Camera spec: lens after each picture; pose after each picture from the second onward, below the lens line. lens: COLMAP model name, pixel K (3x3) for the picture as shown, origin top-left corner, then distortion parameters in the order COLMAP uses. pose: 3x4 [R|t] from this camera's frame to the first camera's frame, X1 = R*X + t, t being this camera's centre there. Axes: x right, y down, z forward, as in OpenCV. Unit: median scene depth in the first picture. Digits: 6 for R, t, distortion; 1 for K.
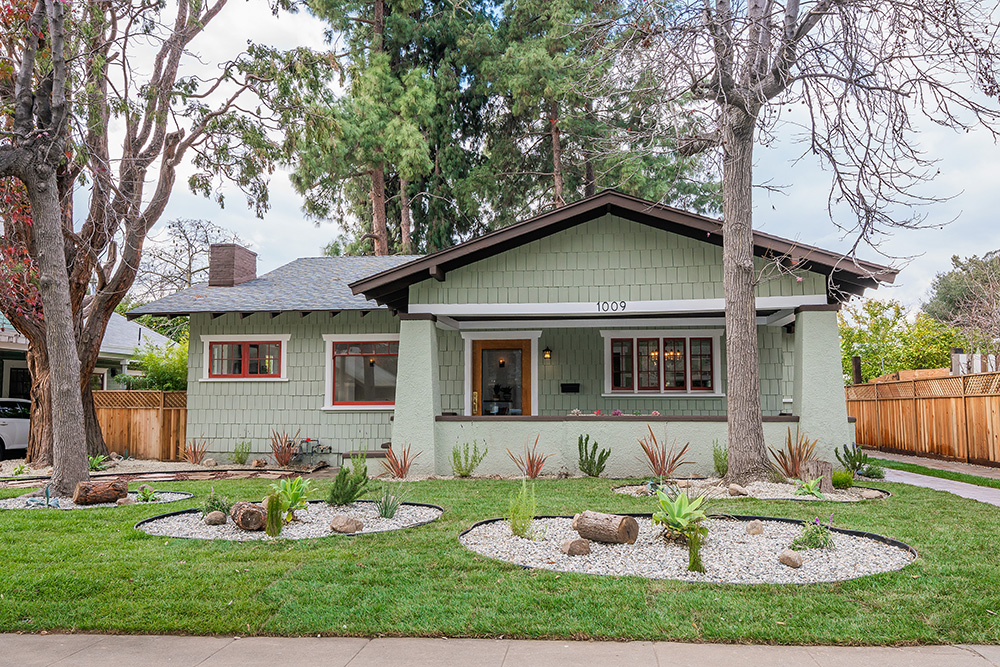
lens RADIAL K [[806.2, 0, 500.0], [0, 806.2, 333.5], [0, 0, 1]] dist [0.011882, 0.002705]
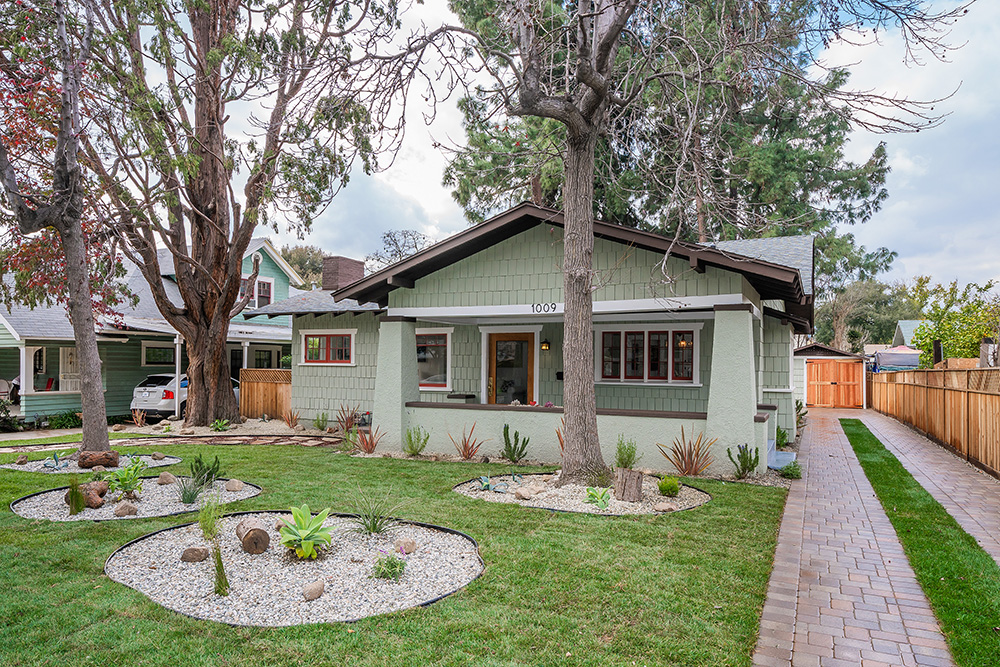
lens RADIAL K [[650.5, 0, 500.6], [0, 650.5, 363.9], [0, 0, 1]] dist [-0.005142, -0.001099]
pose [[0.951629, 0.010021, -0.307085, 0.311782], [0.015183, 0.996713, 0.079576, -0.025616], [0.306873, -0.080390, 0.948349, 0.119420]]
